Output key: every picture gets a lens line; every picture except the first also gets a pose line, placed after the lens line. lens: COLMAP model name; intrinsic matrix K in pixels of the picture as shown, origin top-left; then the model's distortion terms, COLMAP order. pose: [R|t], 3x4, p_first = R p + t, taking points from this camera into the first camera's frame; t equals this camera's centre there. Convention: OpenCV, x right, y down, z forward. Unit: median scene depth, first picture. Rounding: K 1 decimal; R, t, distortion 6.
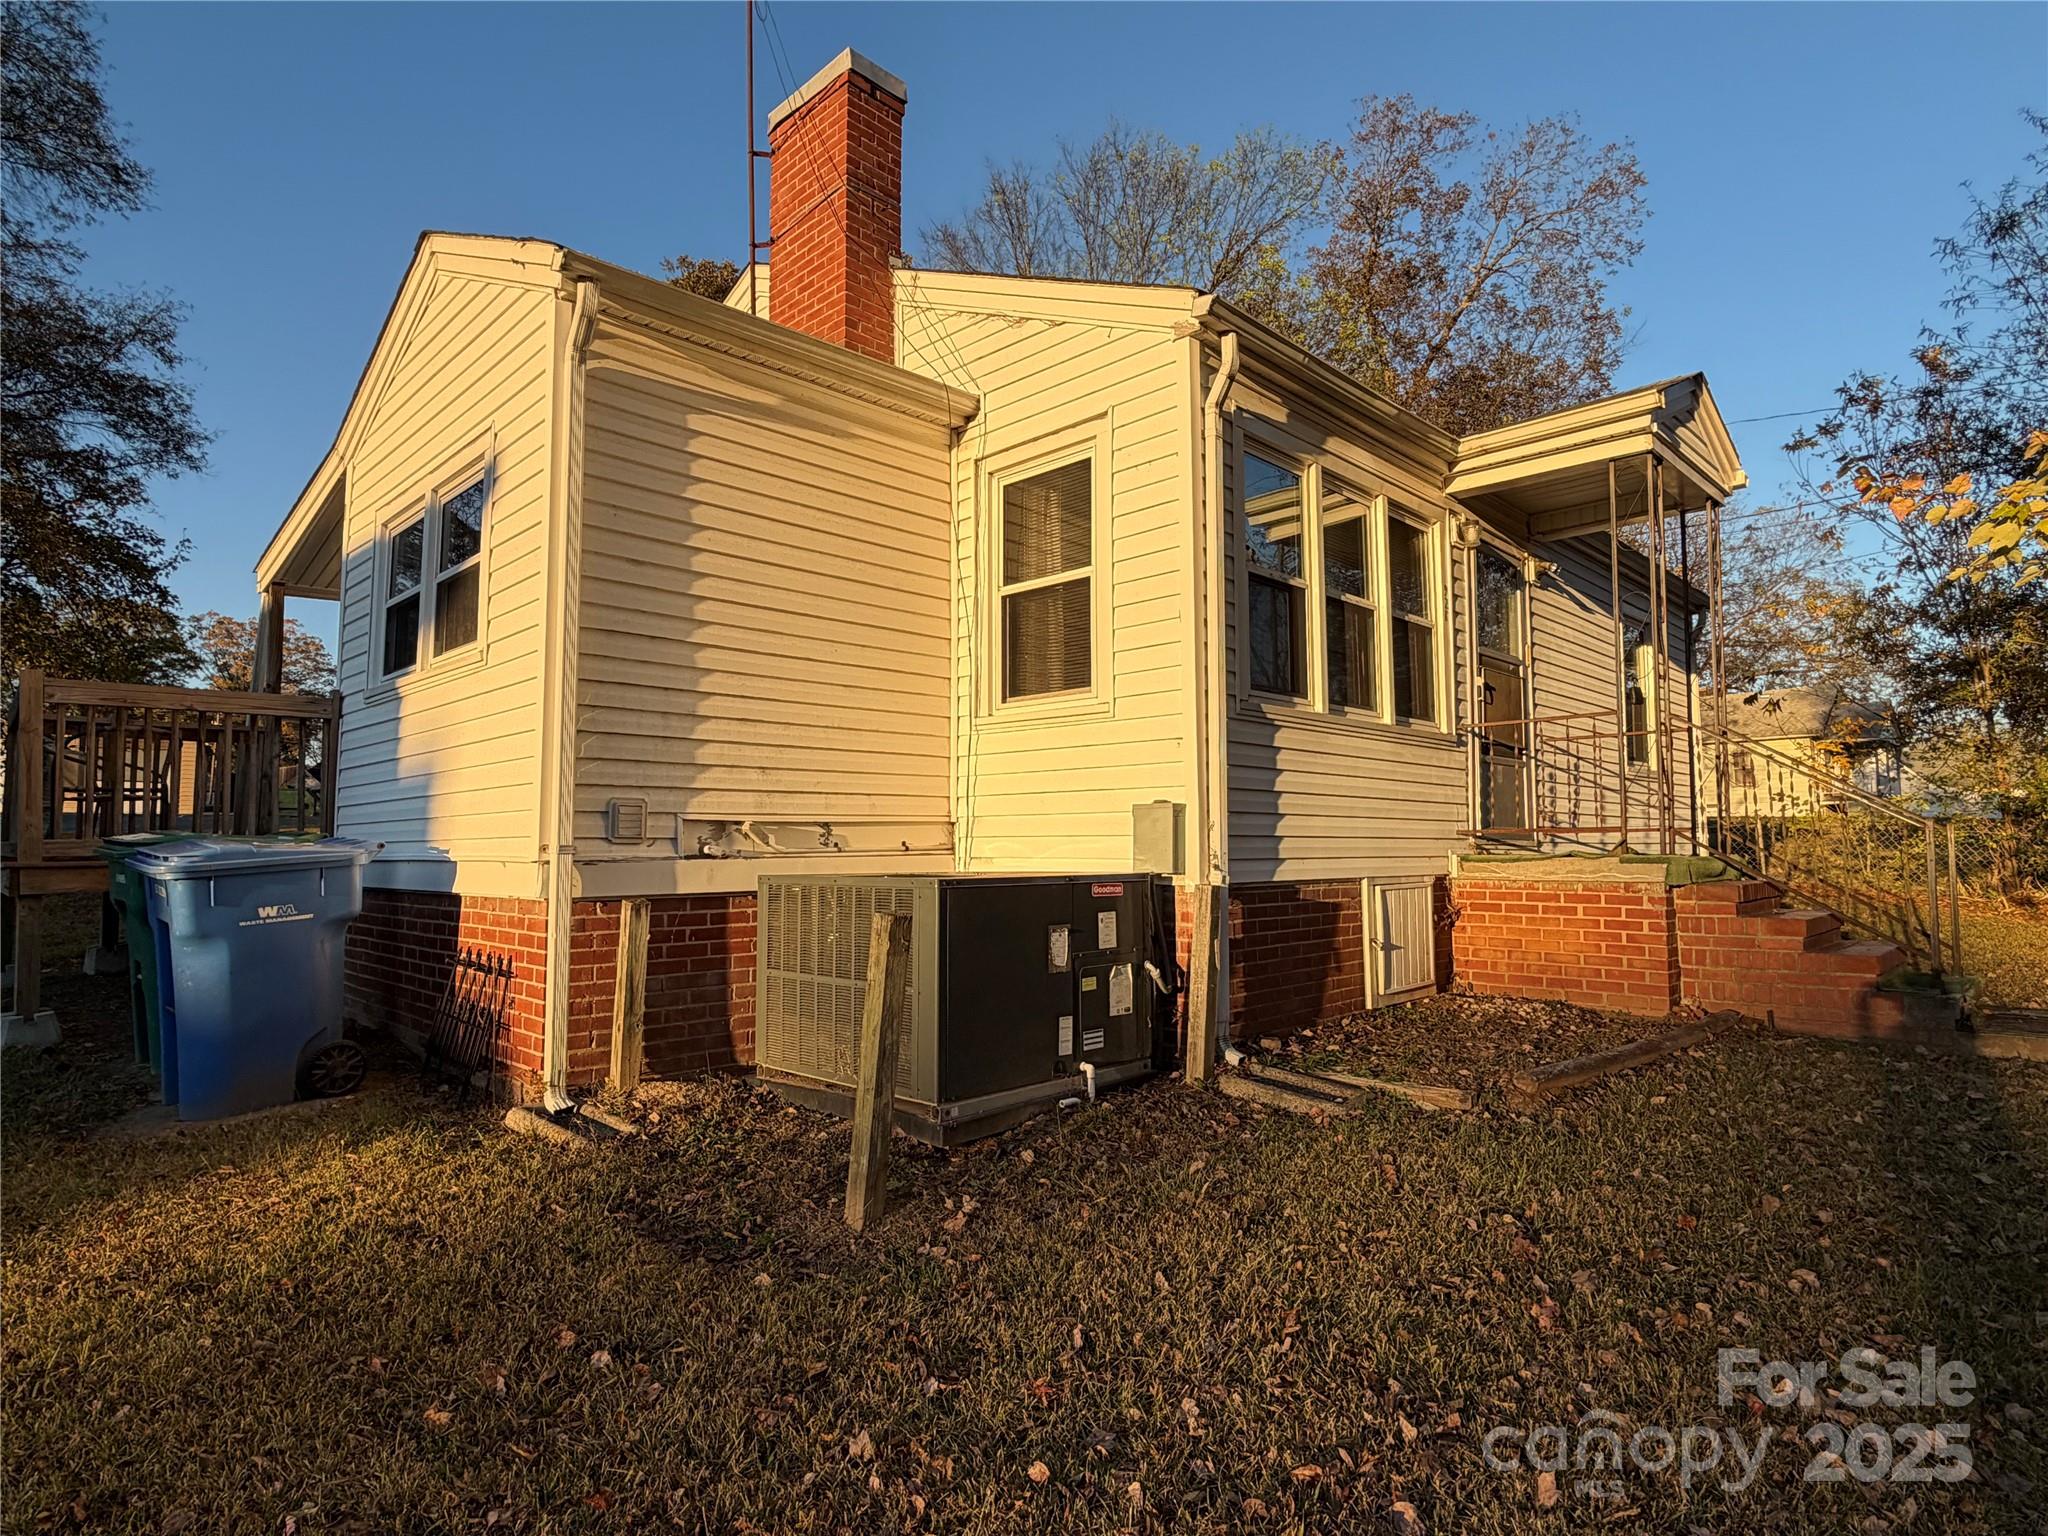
lens RADIAL K [[1089.0, 0, 1021.8], [0, 1089.0, 771.9], [0, 0, 1]] dist [-0.002892, -0.000994]
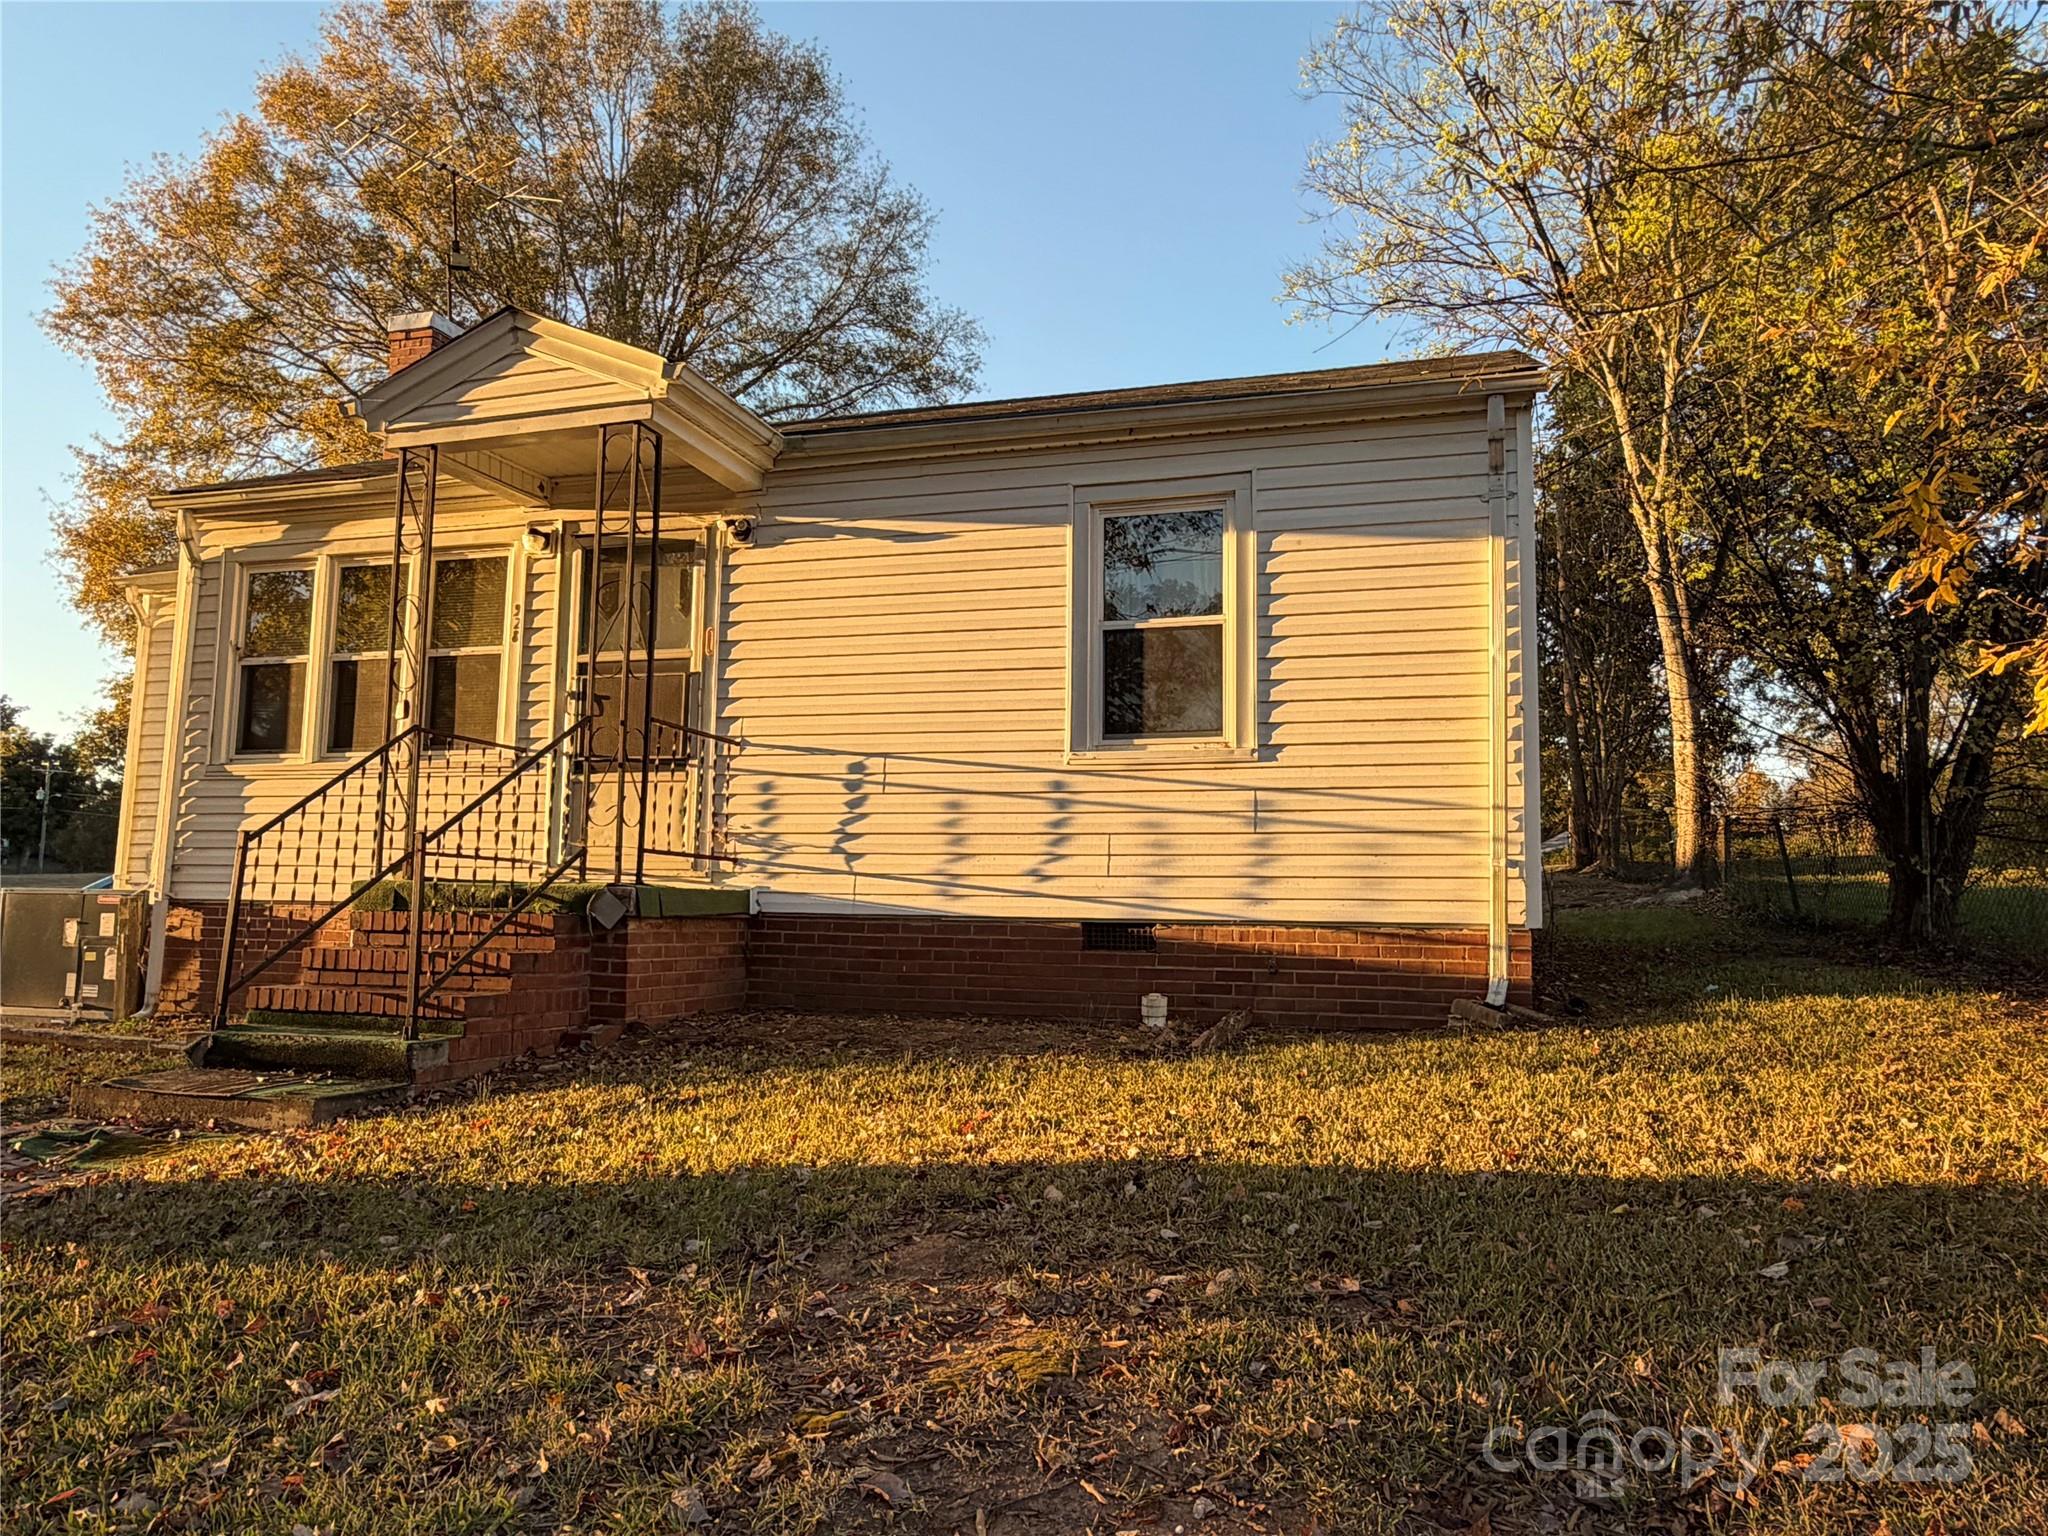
lens RADIAL K [[1387.3, 0, 1035.1], [0, 1387.3, 777.0], [0, 0, 1]] dist [0.004123, 0.000304]
pose [[0.469907, -0.074558, -0.879561, 2.109636], [0.044867, 0.997156, -0.060556, 0.095280], [0.881575, -0.011007, 0.471916, 1.037119]]
